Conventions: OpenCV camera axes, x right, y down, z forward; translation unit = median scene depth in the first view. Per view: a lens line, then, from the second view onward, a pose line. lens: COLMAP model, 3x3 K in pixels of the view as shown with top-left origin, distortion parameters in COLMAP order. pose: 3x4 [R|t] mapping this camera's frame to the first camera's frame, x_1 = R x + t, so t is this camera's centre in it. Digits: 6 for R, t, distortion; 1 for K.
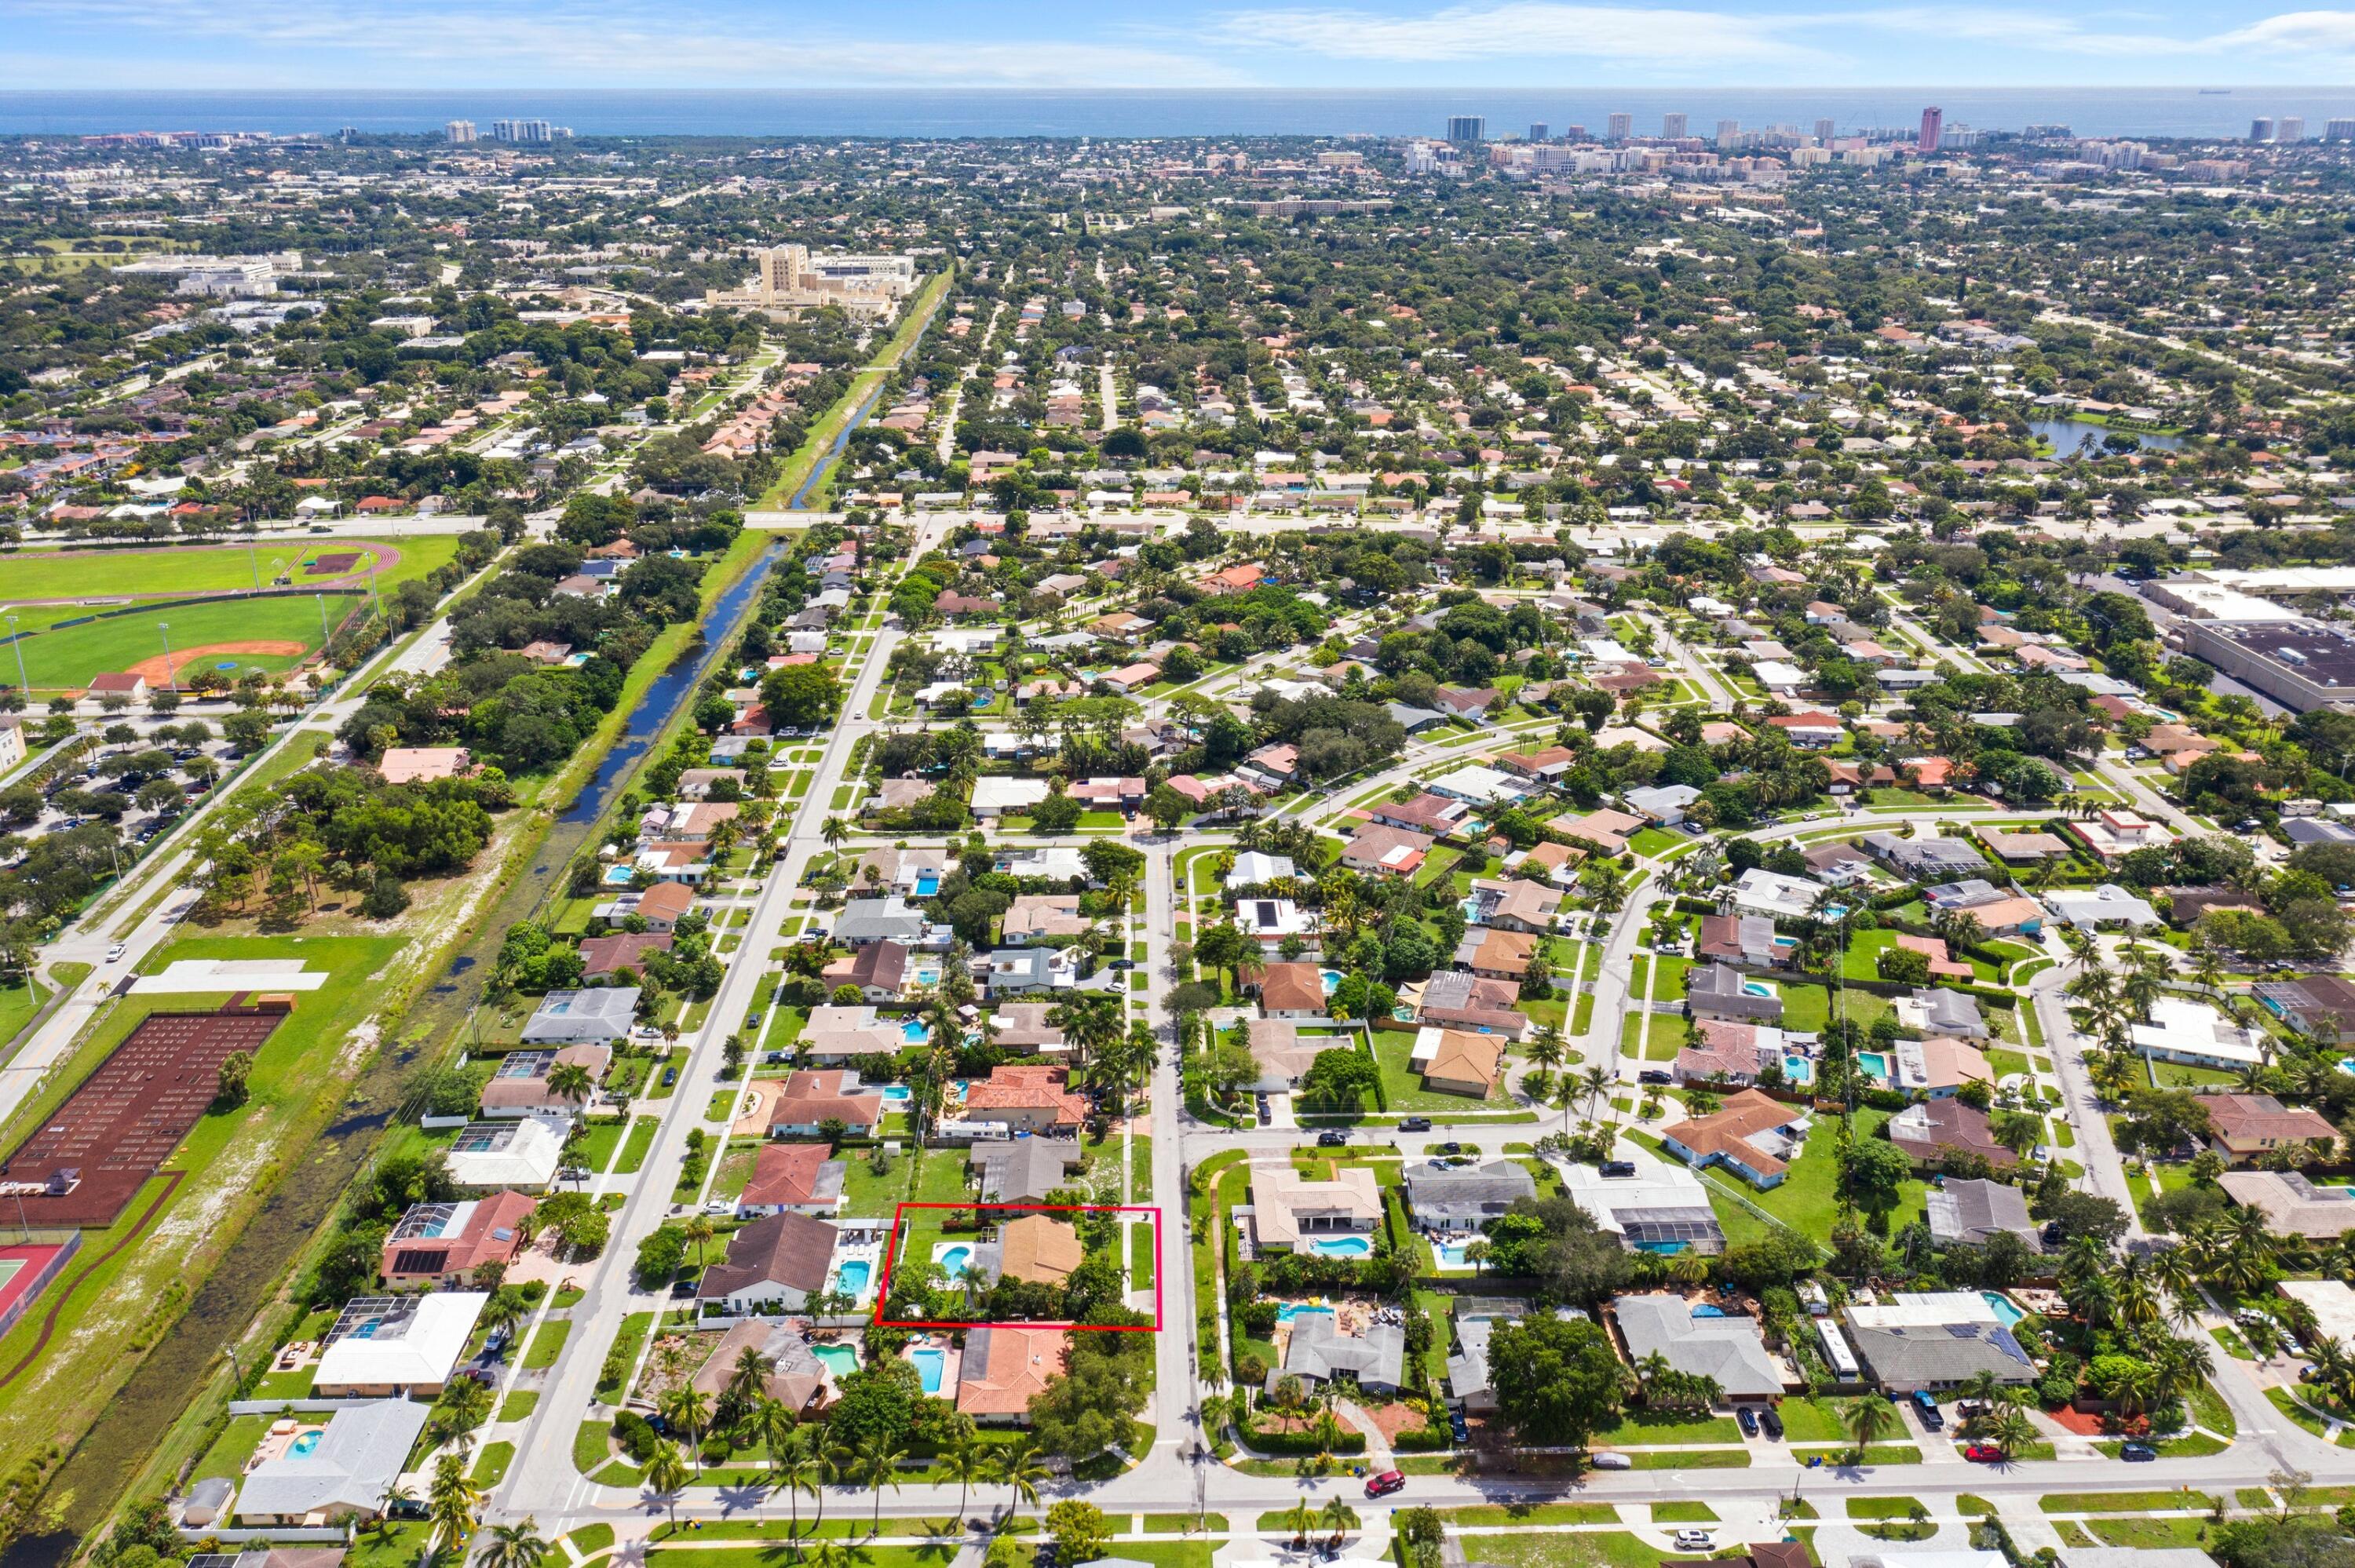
lens RADIAL K [[1881.2, 0, 1177.5], [0, 1881.2, 784.3], [0, 0, 1]] dist [0.002185, 0.002376]
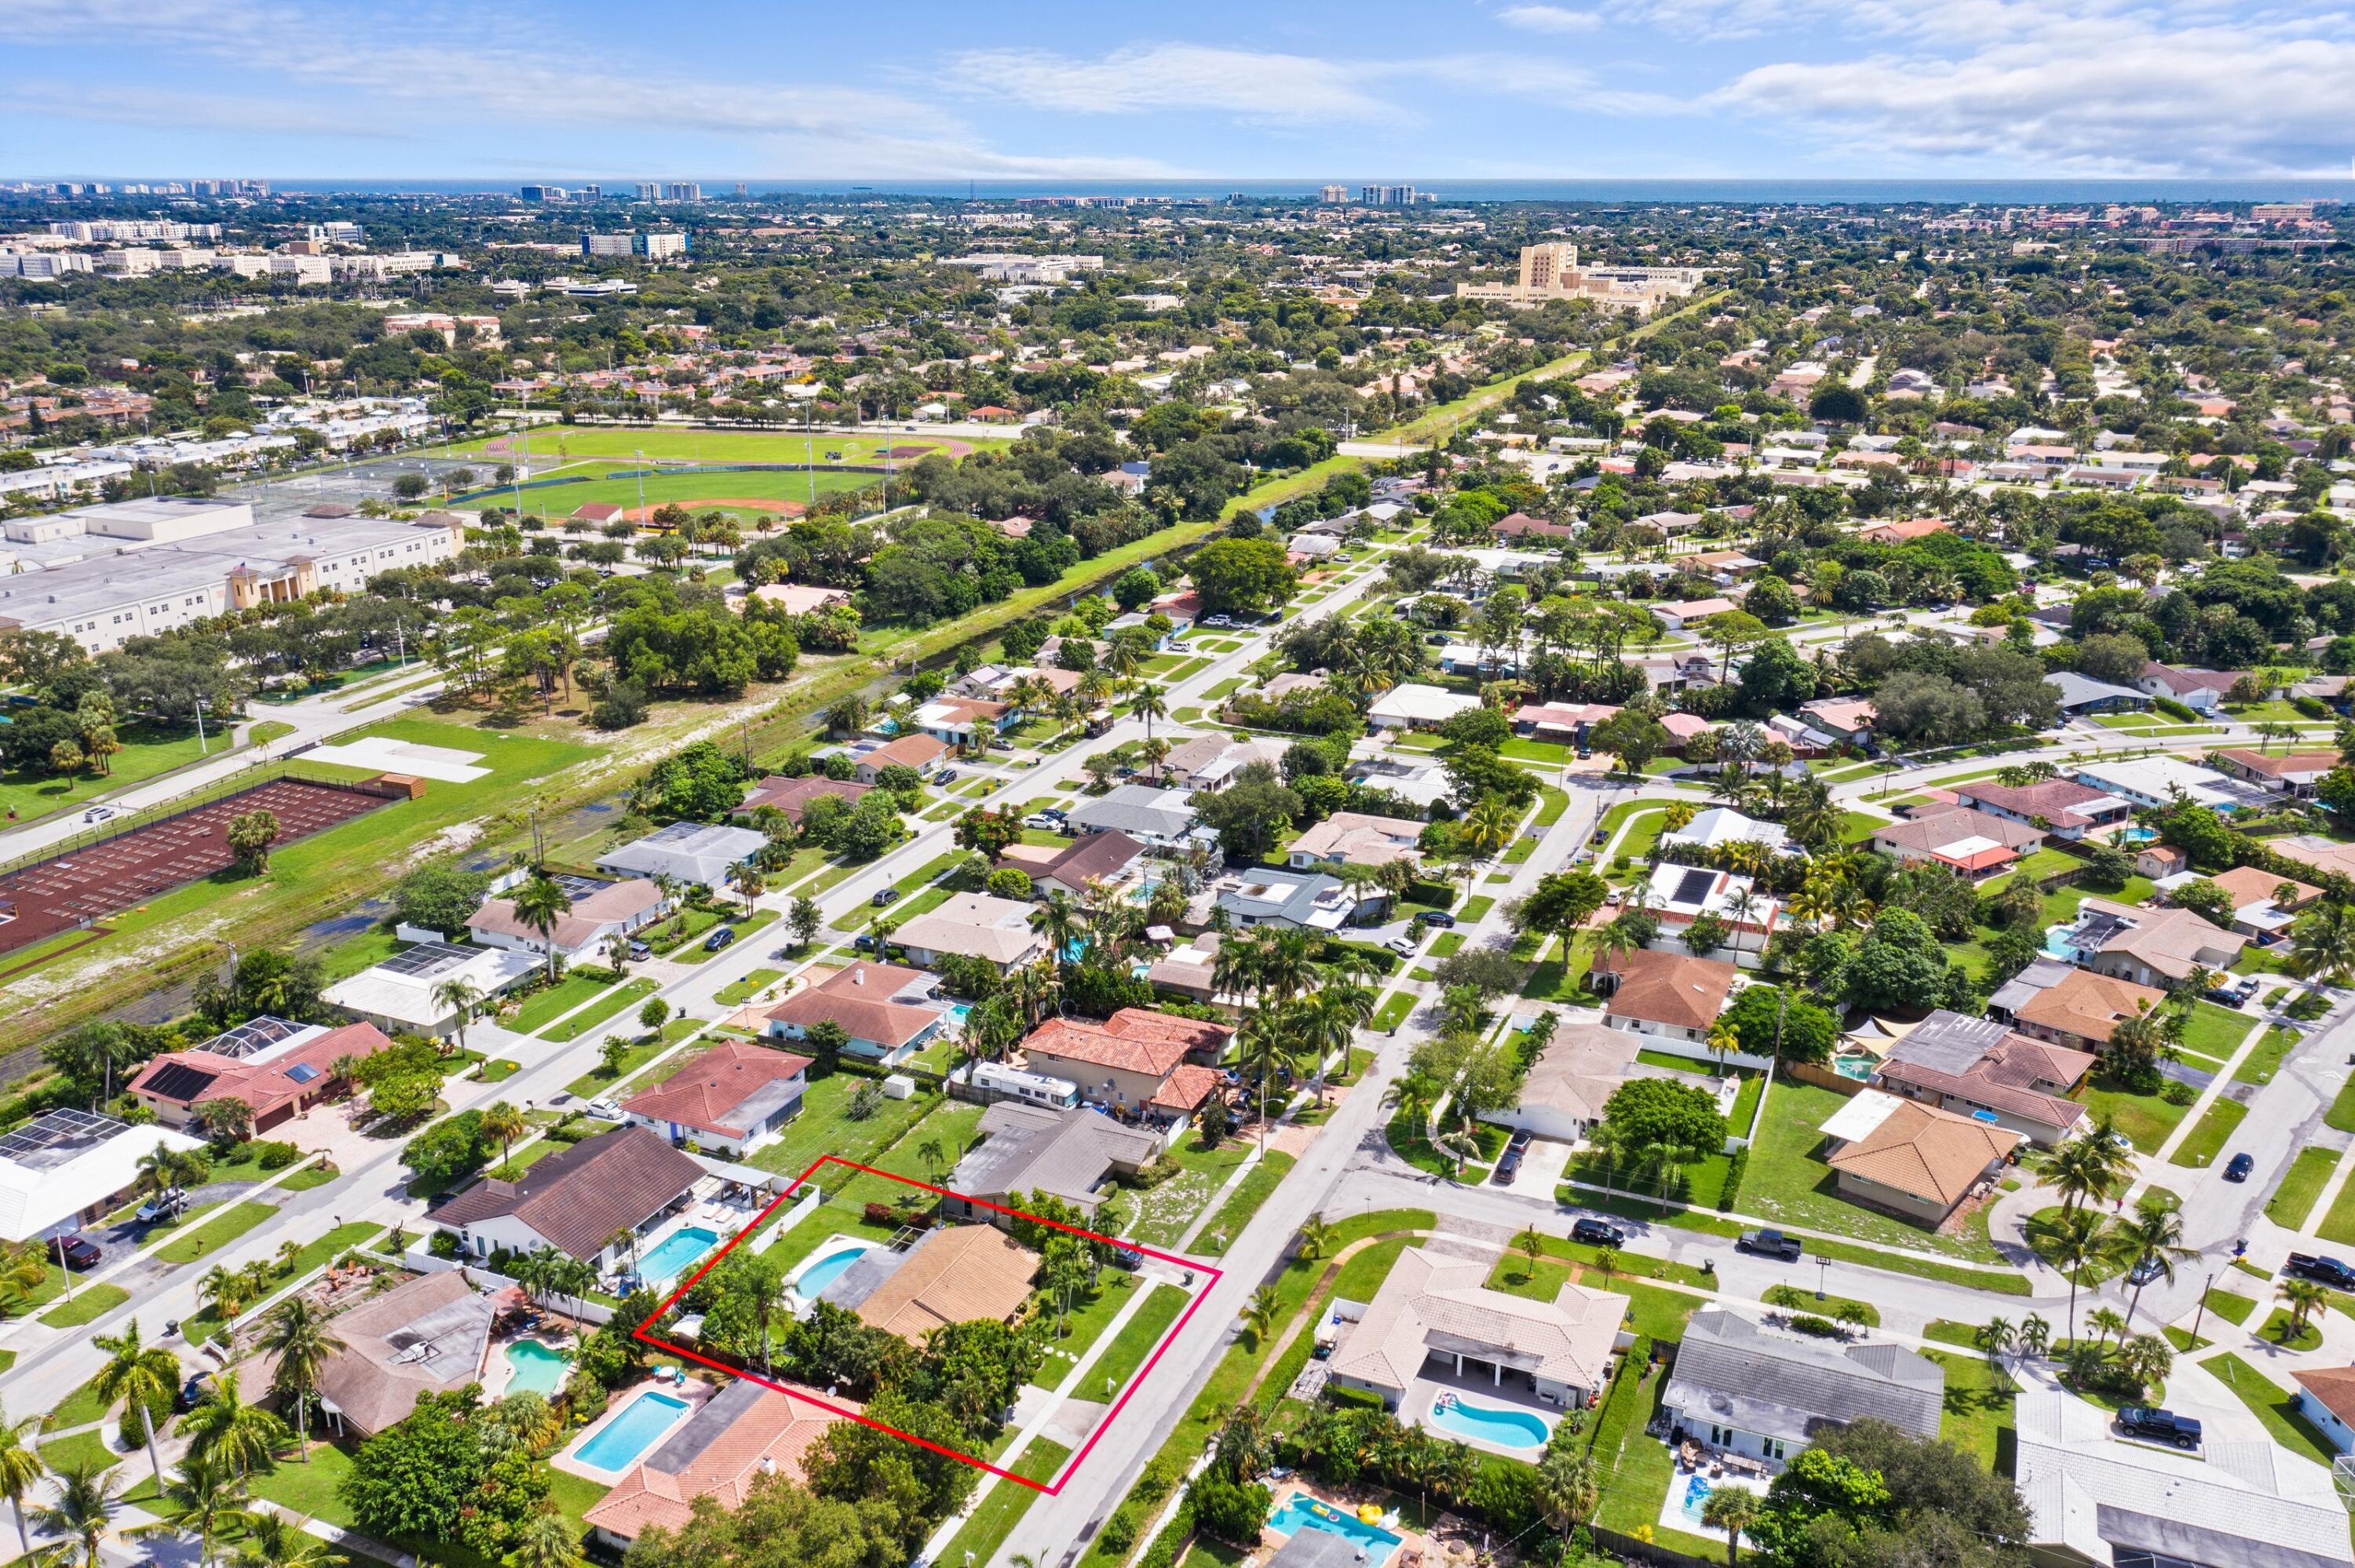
lens RADIAL K [[1878.3, 0, 1177.2], [0, 1878.3, 783.7], [0, 0, 1]] dist [-0.014523, 0.012020]
pose [[0.901079, 0.130918, -0.413422, 0.150666], [-0.151288, 0.988348, -0.016763, 0.074082], [0.406410, 0.077651, 0.910385, 0.377571]]
